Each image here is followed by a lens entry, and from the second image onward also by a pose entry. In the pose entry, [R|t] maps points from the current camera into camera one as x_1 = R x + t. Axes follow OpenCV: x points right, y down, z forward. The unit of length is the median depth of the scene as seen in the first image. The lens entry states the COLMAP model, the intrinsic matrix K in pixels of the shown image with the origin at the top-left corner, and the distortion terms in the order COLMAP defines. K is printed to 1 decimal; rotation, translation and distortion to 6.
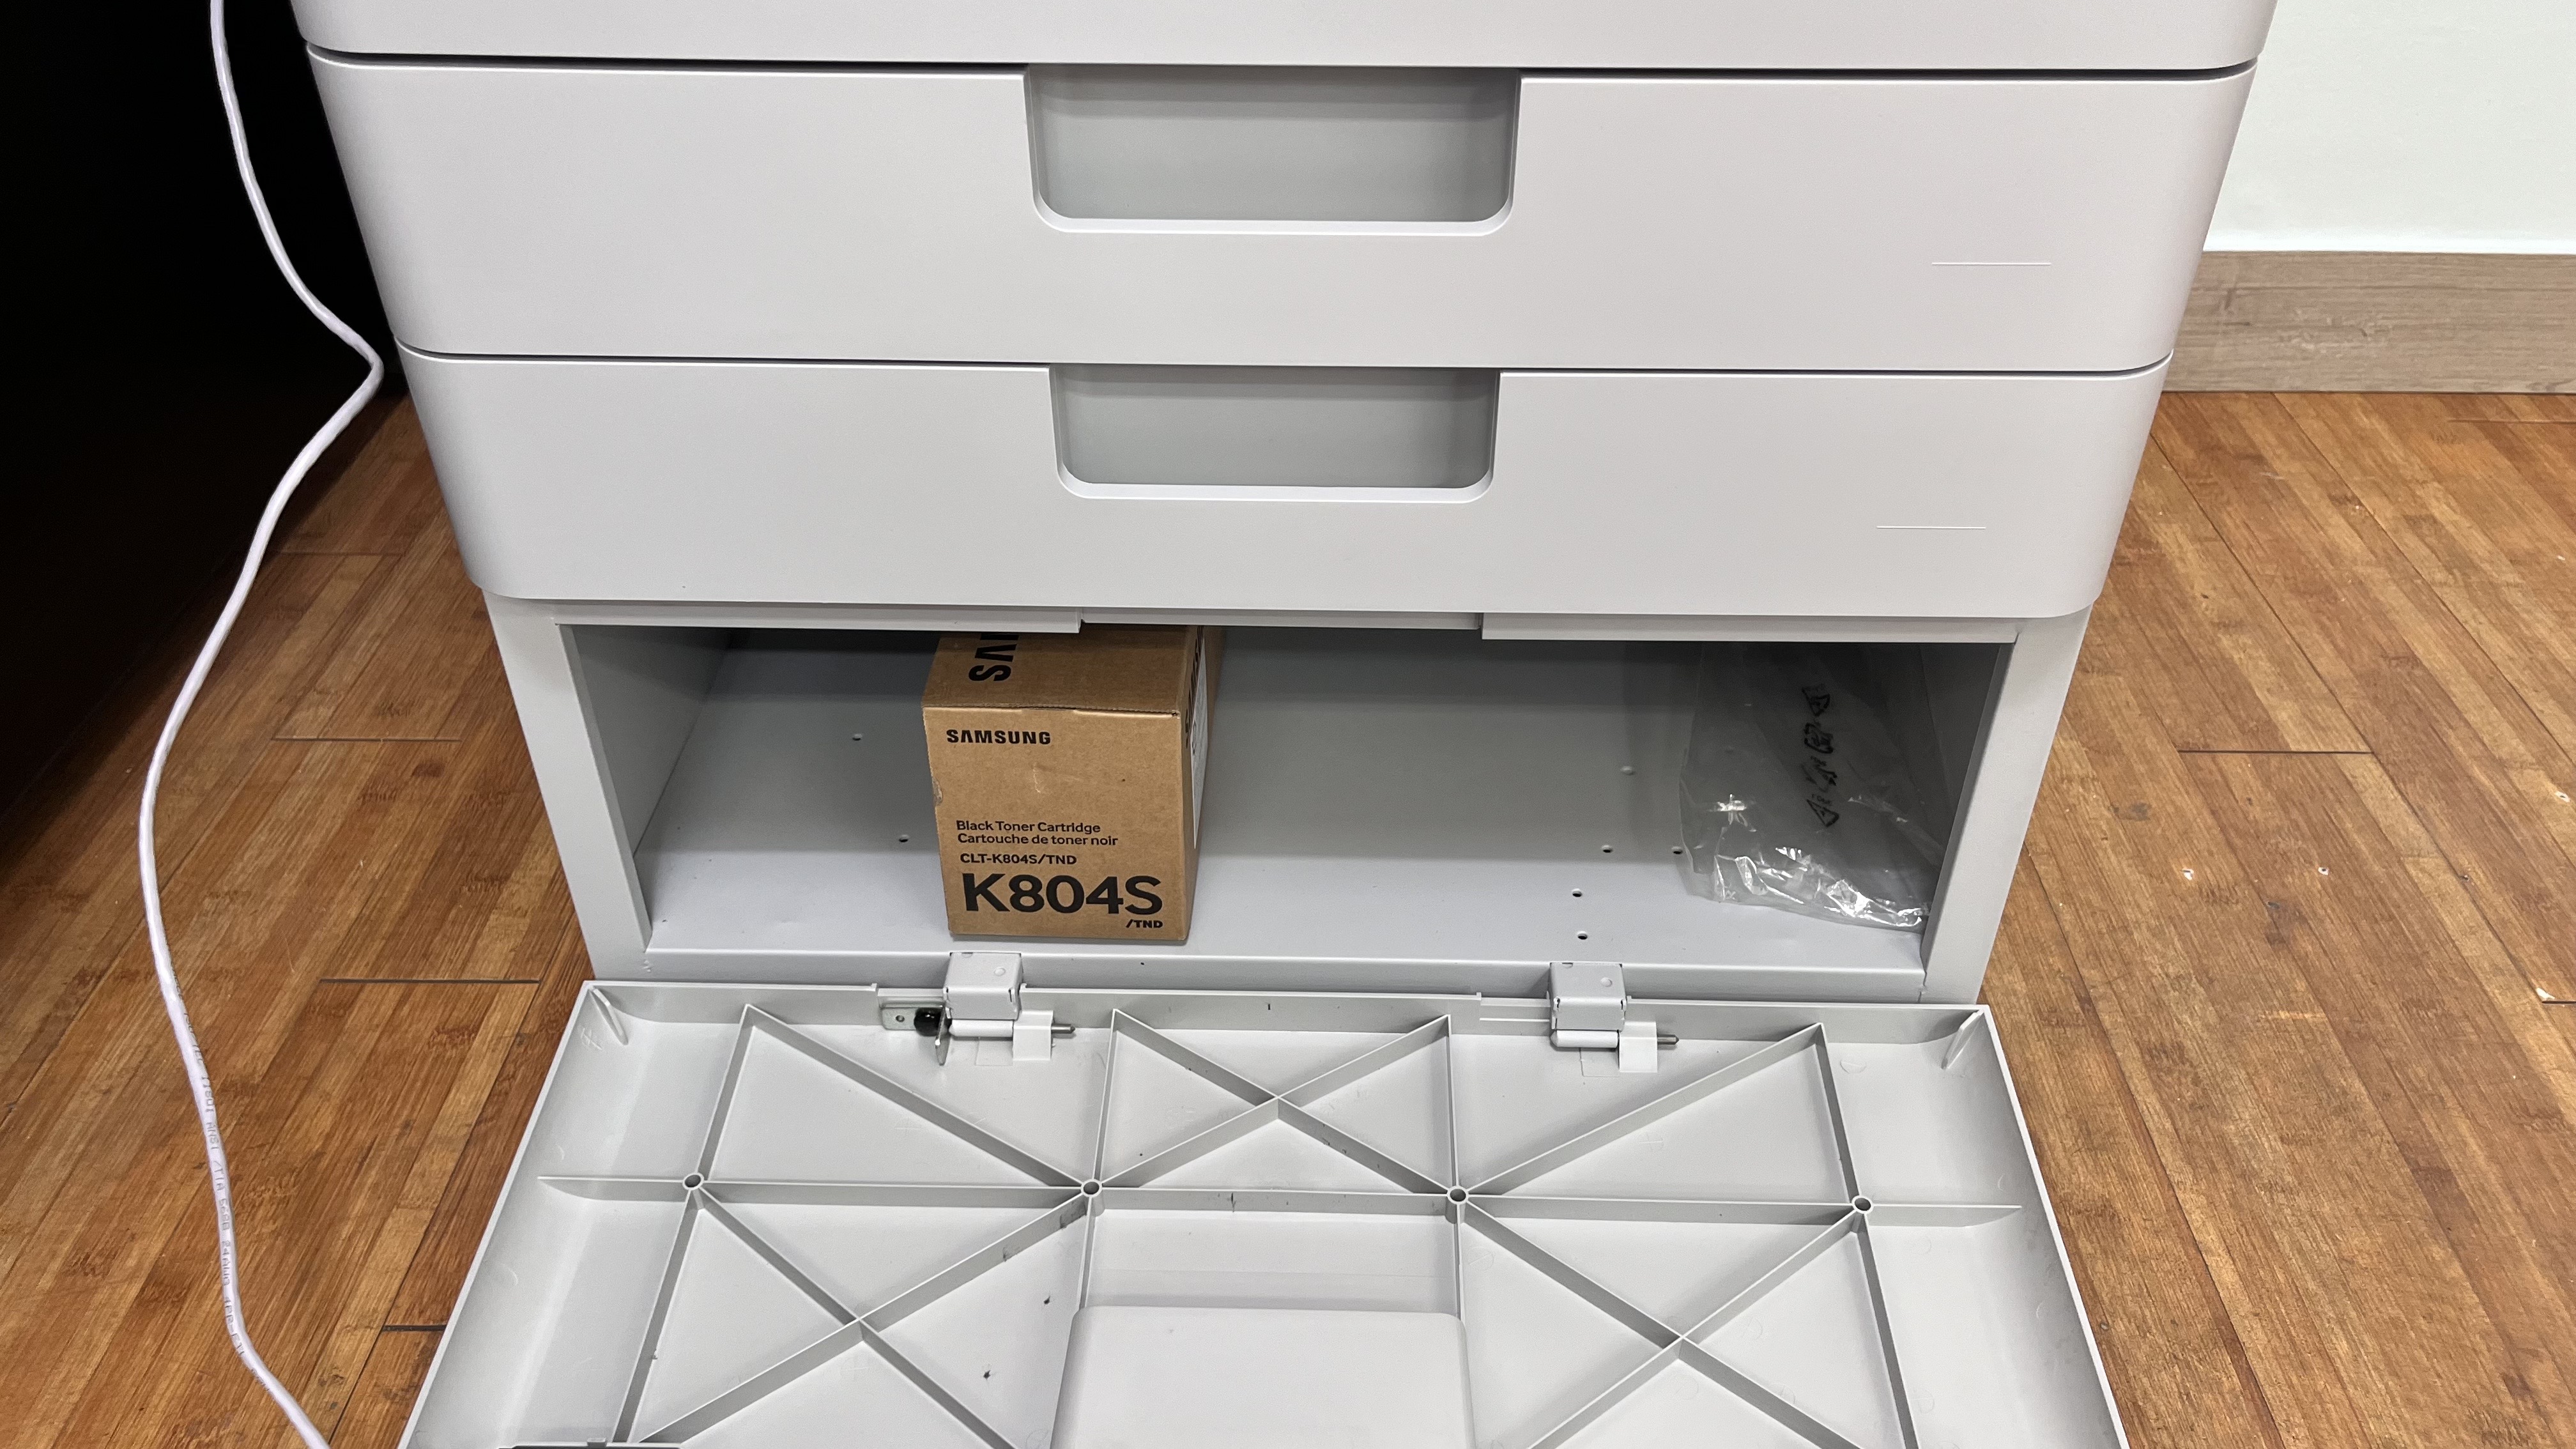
lens RADIAL K [[1944.5, 0, 1284.7], [0, 1944.5, 731.3], [0, 0, 1]] dist [0.143721, -0.190584]
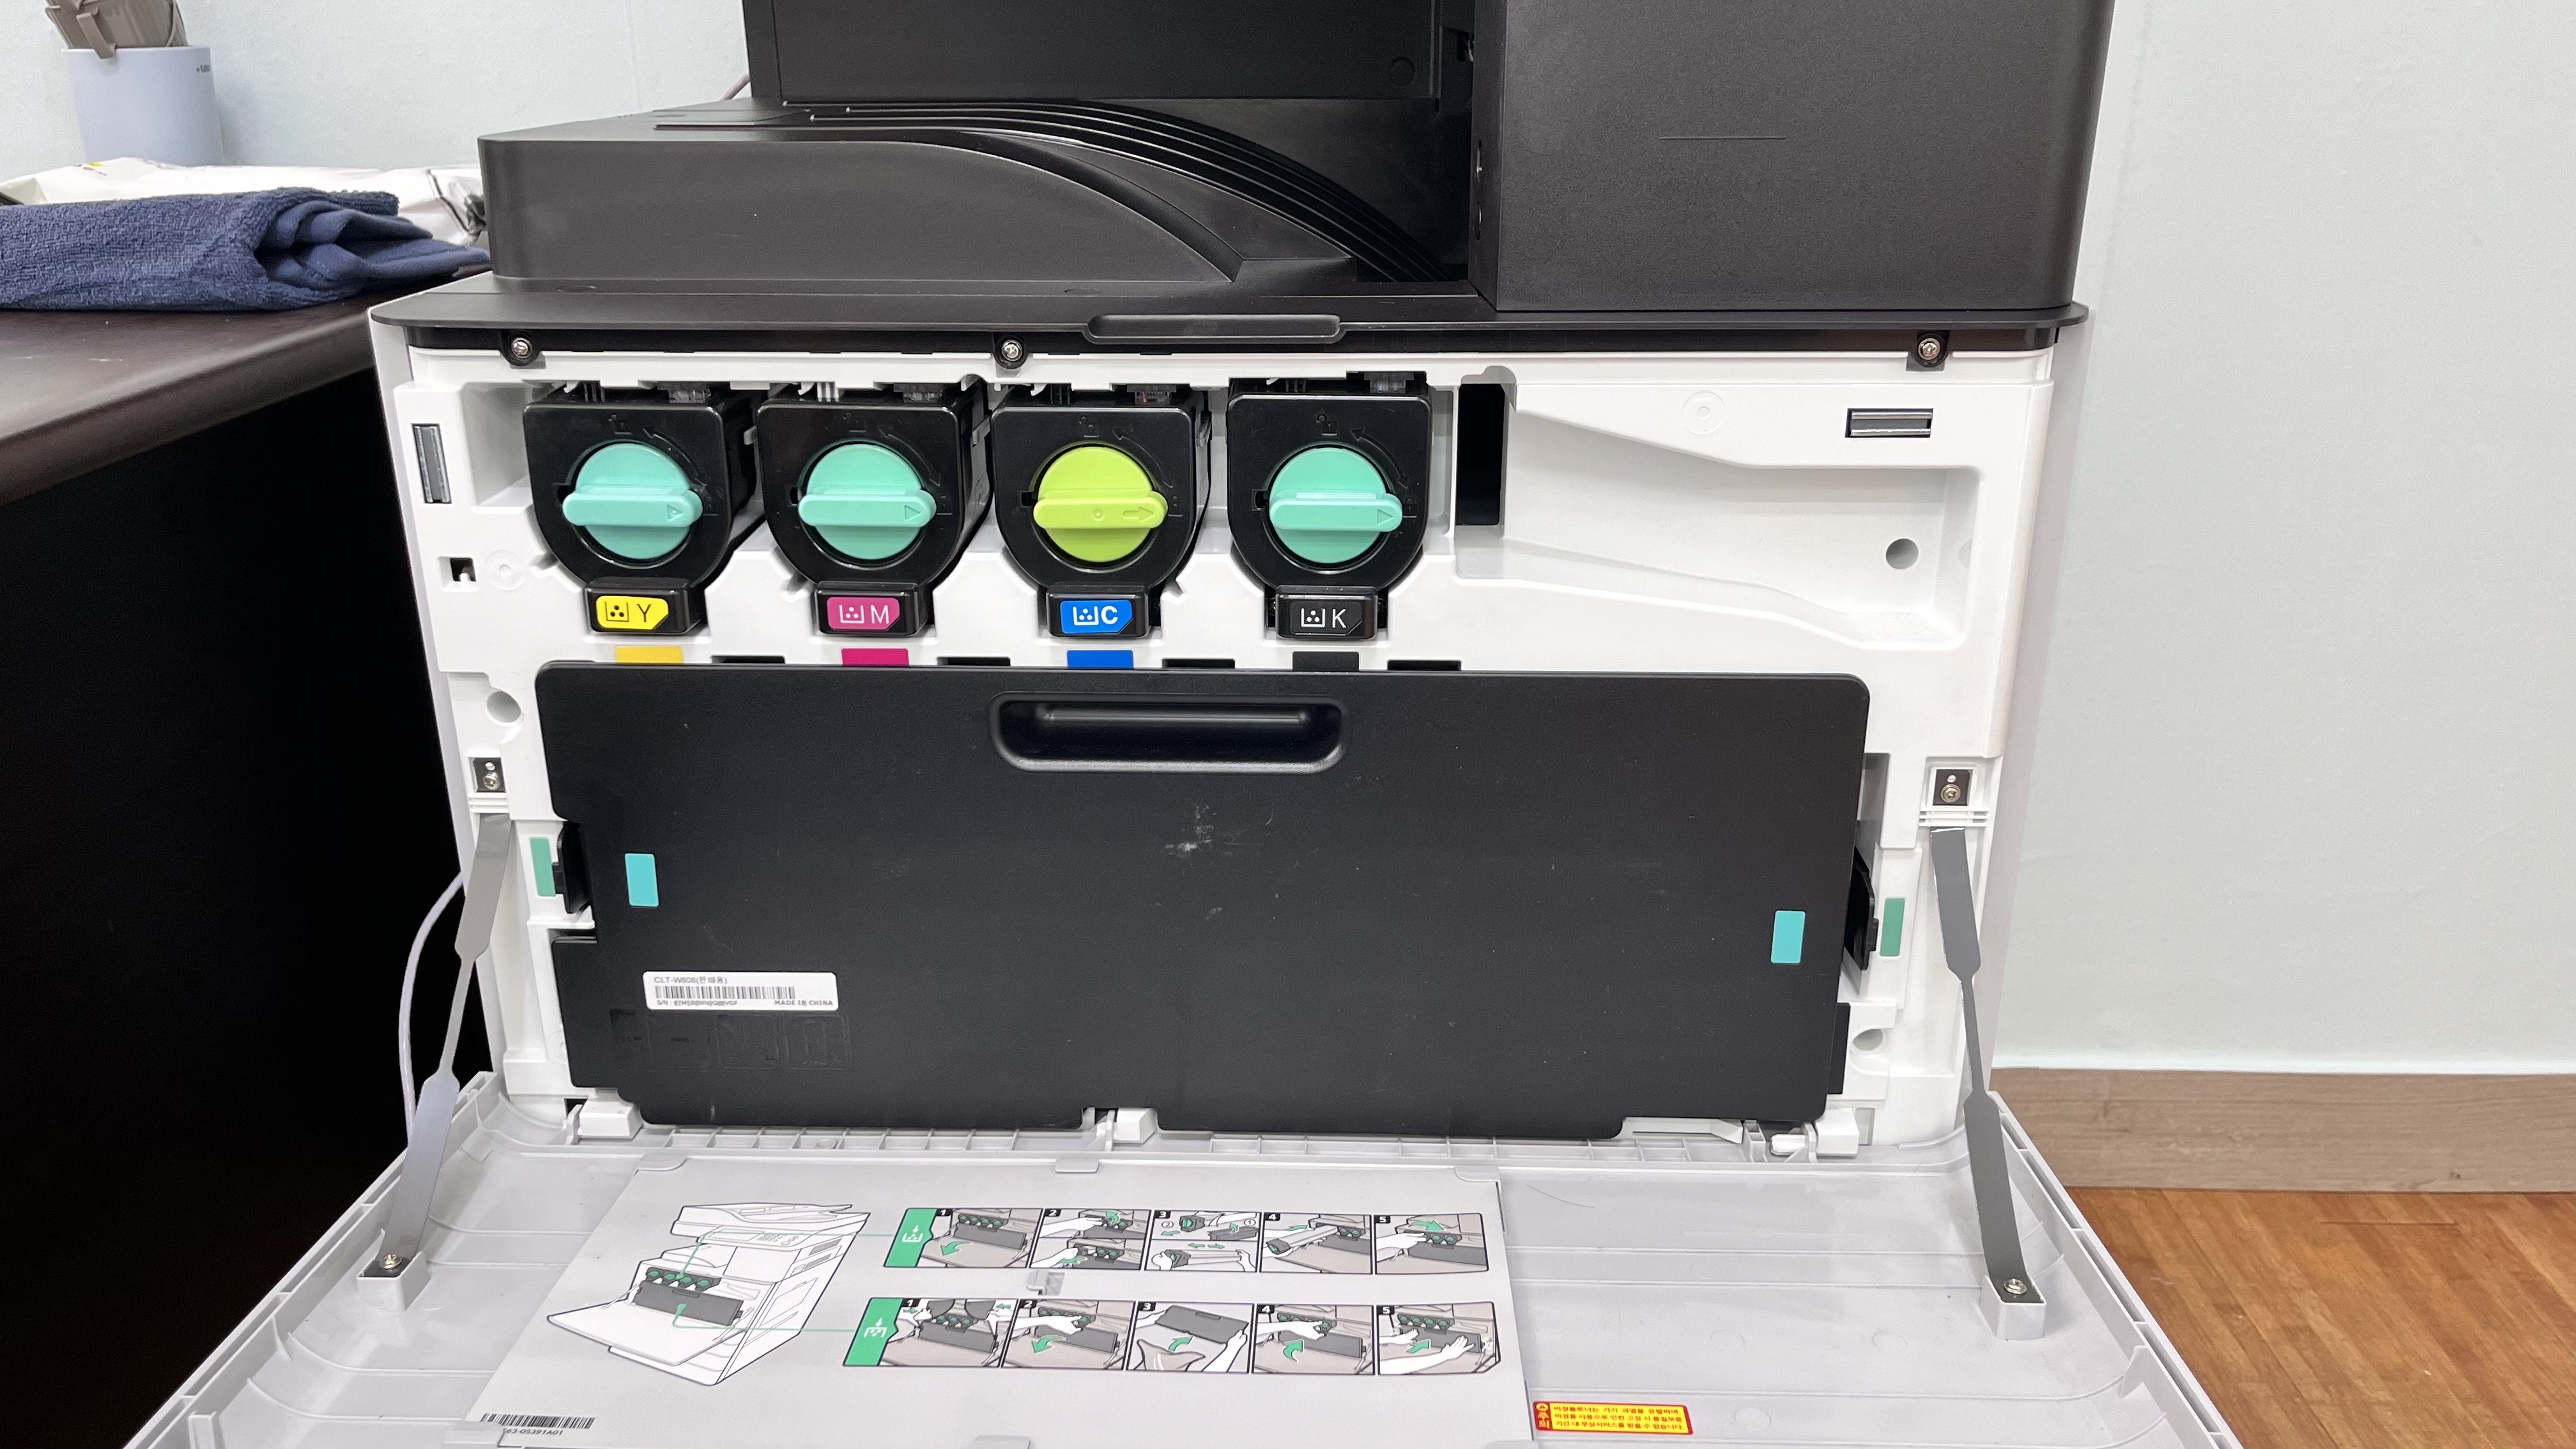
lens RADIAL K [[1944.5, 0, 1284.7], [0, 1944.5, 731.3], [0, 0, 1]] dist [0.143721, -0.190584]
pose [[0.999925, -0.001770, -0.012134, 0.024391], [-0.001737, 0.959108, -0.283034, -0.108737], [0.012139, 0.283034, 0.959033, -0.152352]]
